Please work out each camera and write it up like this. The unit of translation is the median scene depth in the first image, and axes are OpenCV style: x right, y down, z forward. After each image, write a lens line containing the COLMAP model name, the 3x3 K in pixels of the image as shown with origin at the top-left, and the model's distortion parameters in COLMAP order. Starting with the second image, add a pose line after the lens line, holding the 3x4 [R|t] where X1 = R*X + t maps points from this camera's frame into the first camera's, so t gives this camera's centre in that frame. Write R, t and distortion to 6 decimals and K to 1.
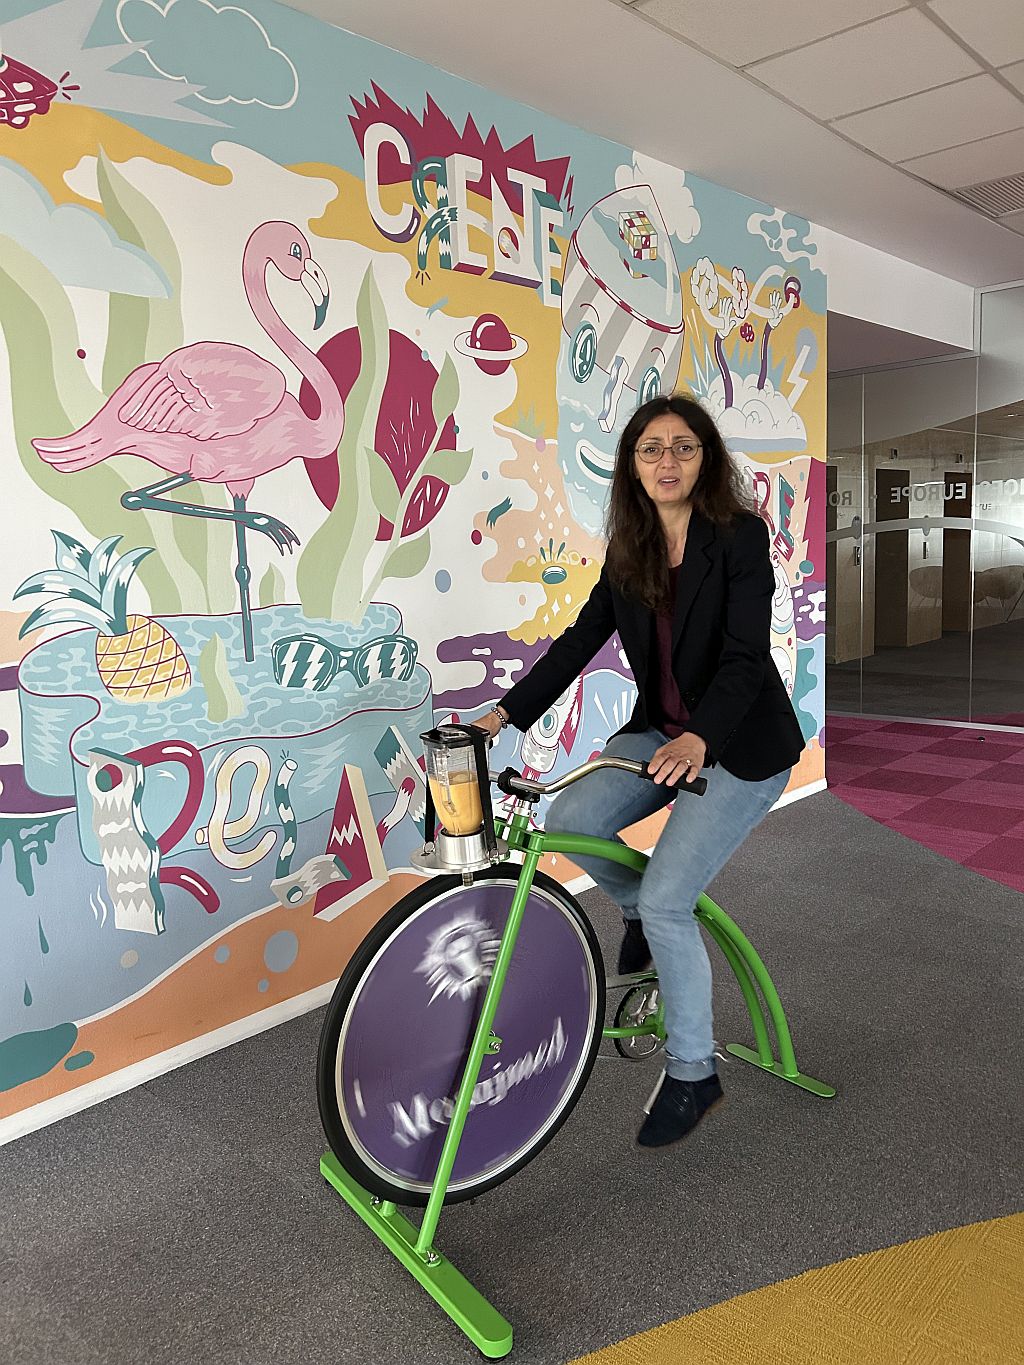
lens RADIAL K [[1048.5, 0, 516.0], [0, 1048.5, 686.9], [0, 0, 1]] dist [0.039634, -0.051827]
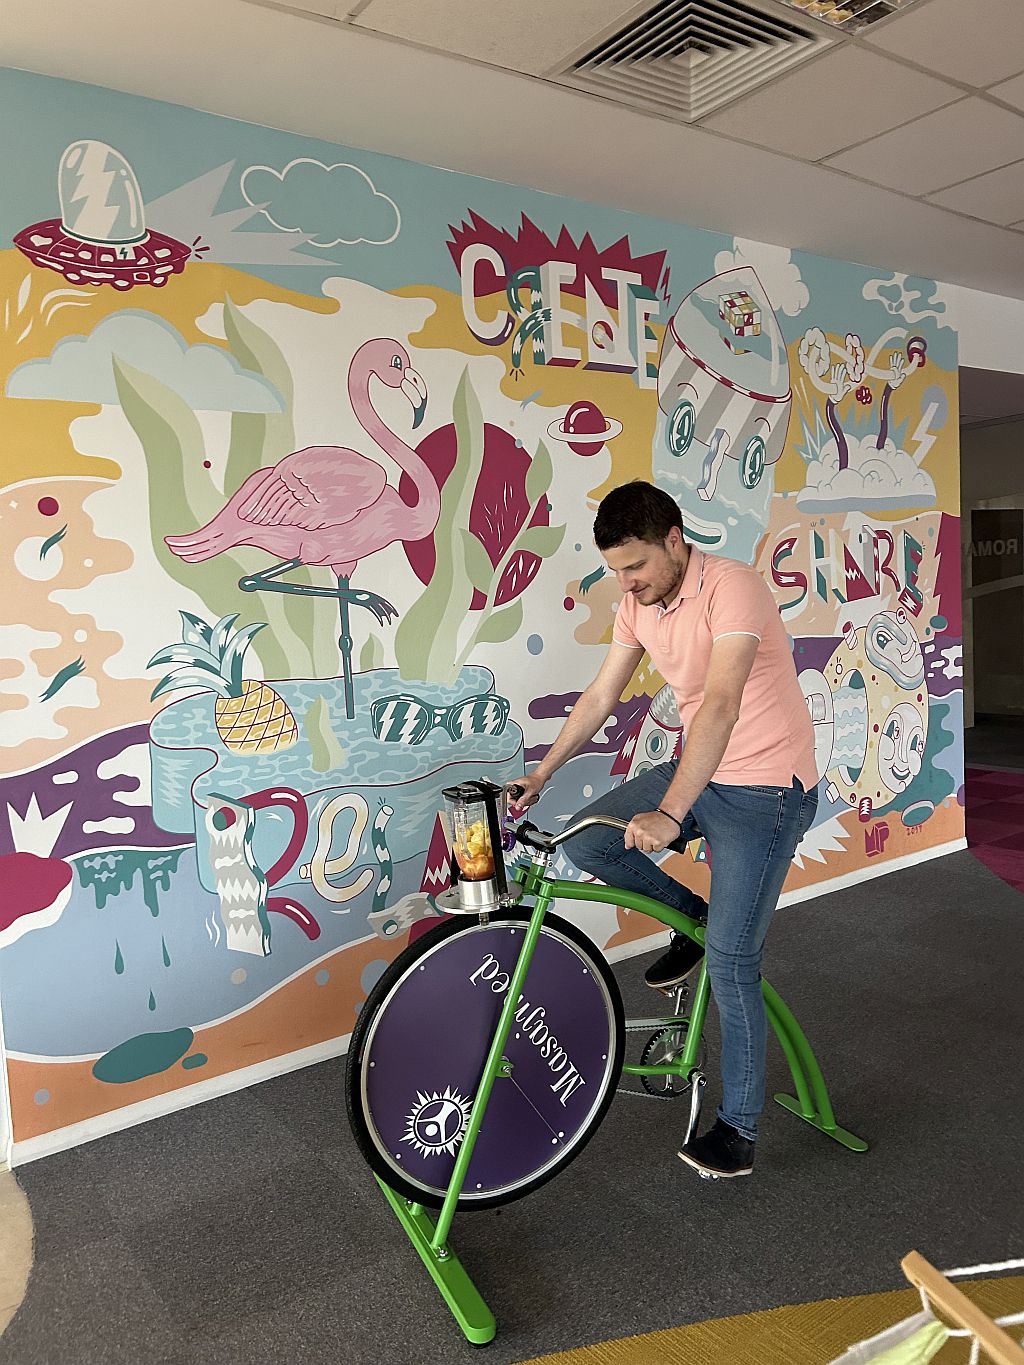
lens RADIAL K [[1048.5, 0, 515.4], [0, 1048.5, 682.7], [0, 0, 1]] dist [0.039634, -0.051827]
pose [[0.980618, 0.004276, -0.195884, 0.146981], [-0.012944, 0.998992, -0.042990, -0.017164], [0.195503, 0.044692, 0.979684, -0.084660]]
